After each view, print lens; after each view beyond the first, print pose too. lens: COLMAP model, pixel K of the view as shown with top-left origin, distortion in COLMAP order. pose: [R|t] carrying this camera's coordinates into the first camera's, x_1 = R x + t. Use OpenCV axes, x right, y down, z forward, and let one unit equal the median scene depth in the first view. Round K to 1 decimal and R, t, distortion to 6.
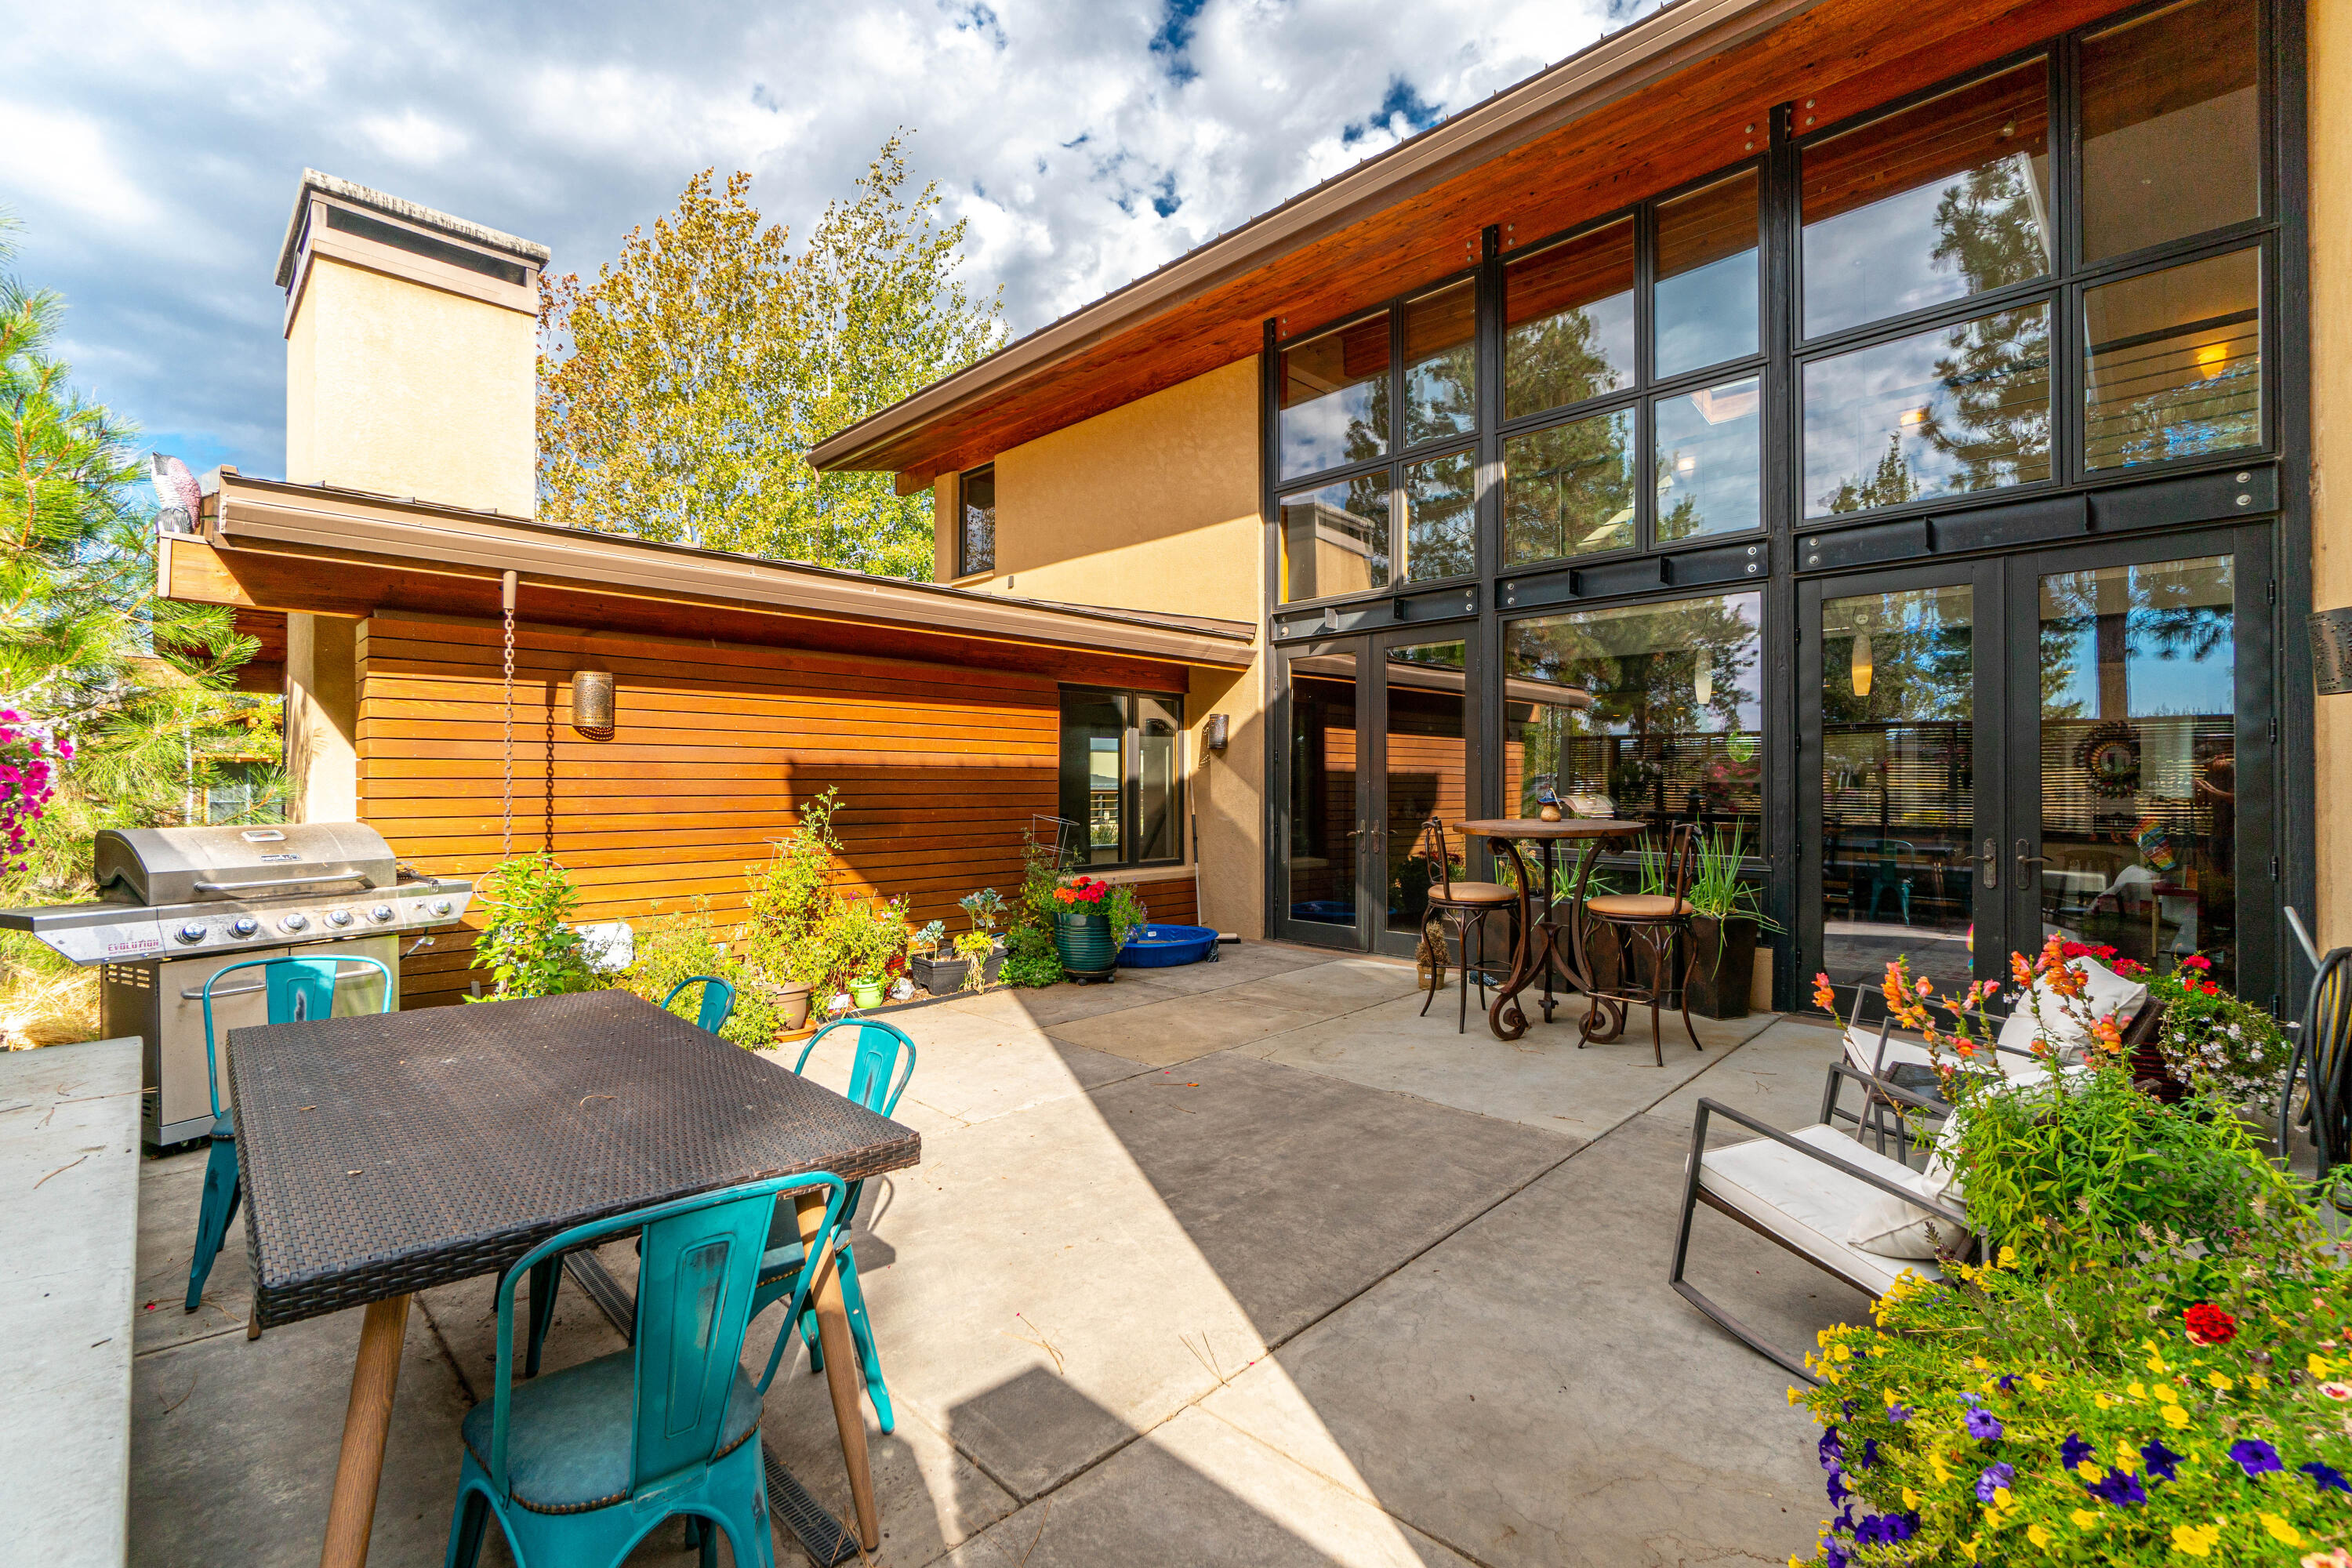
lens RADIAL K [[1009.1, 0, 1182.6], [0, 1009.1, 777.2], [0, 0, 1]] dist [0.001664, -0.000077]
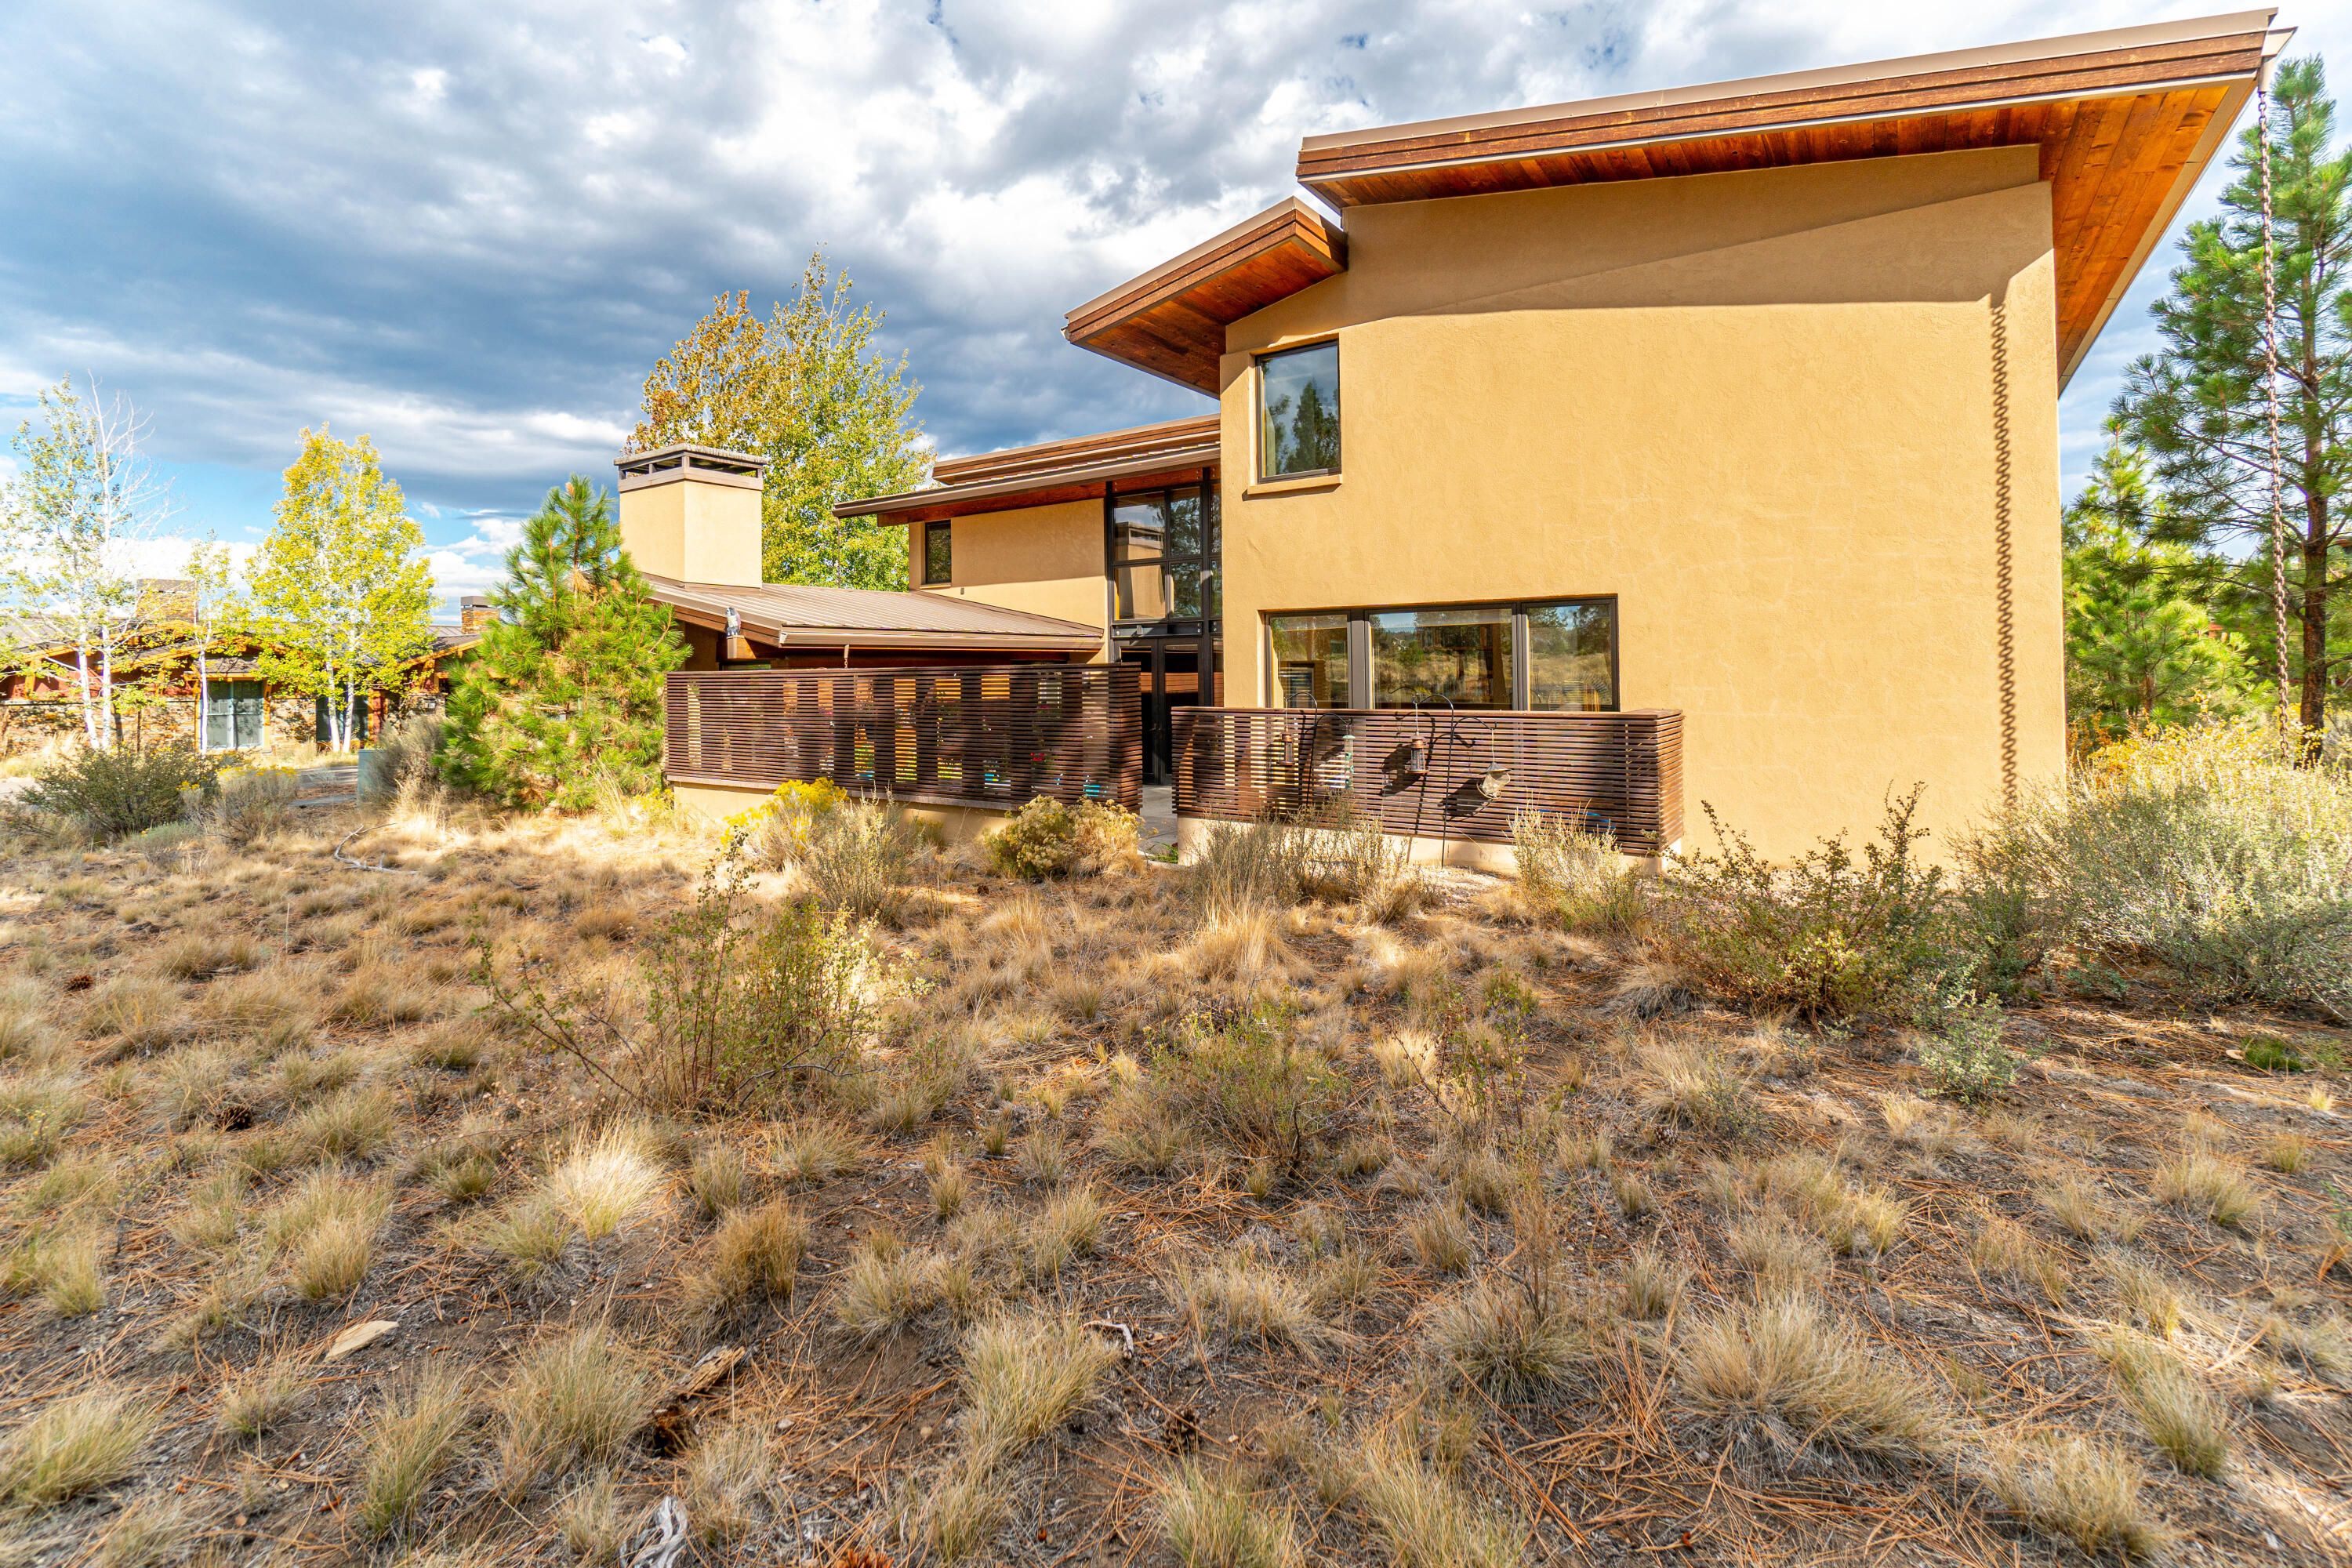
lens RADIAL K [[1009.1, 0, 1182.6], [0, 1009.1, 777.2], [0, 0, 1]] dist [0.001664, -0.000077]
pose [[0.986059, -0.018014, 0.165416, -0.210707], [0.000263, 0.994290, 0.106711, -0.136949], [-0.166394, -0.105180, 0.980434, -2.002101]]
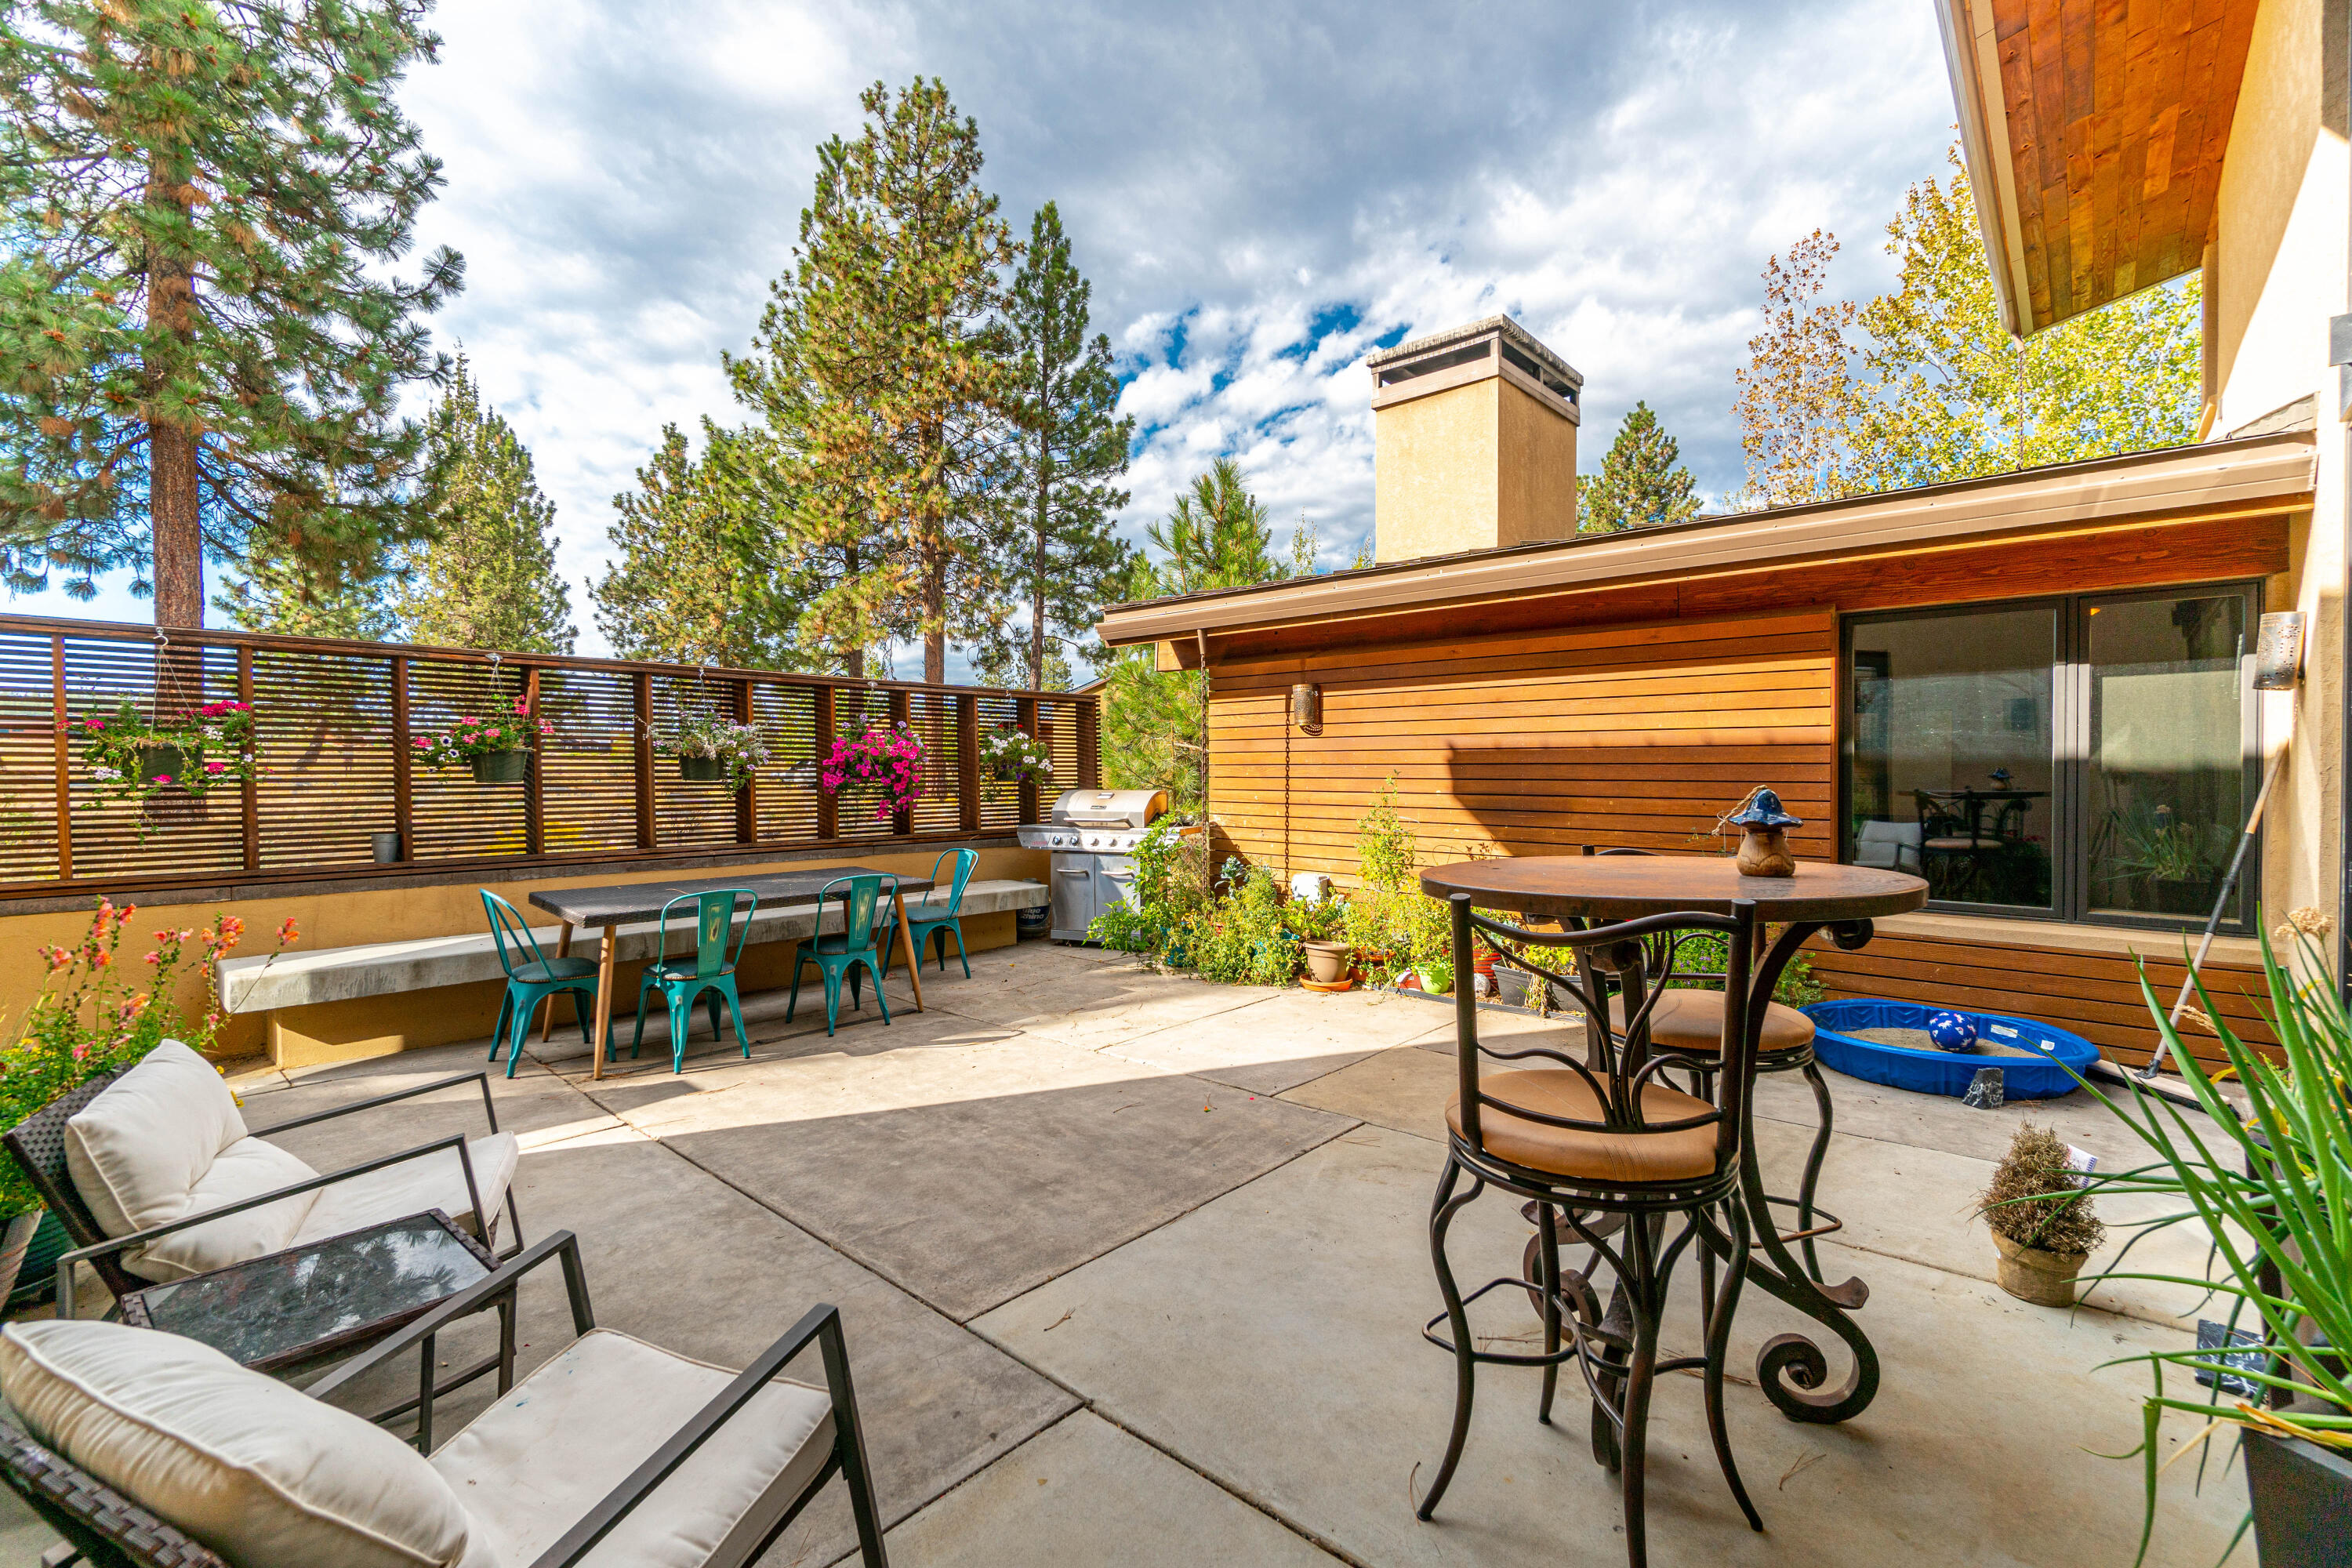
lens RADIAL K [[1009.1, 0, 1182.6], [0, 1009.1, 777.2], [0, 0, 1]] dist [0.001664, -0.000077]
pose [[0.041289, 0.011675, -0.999079, 0.908480], [0.009381, 0.999883, 0.012072, 0.000886], [0.999103, -0.009871, 0.041175, 0.958005]]
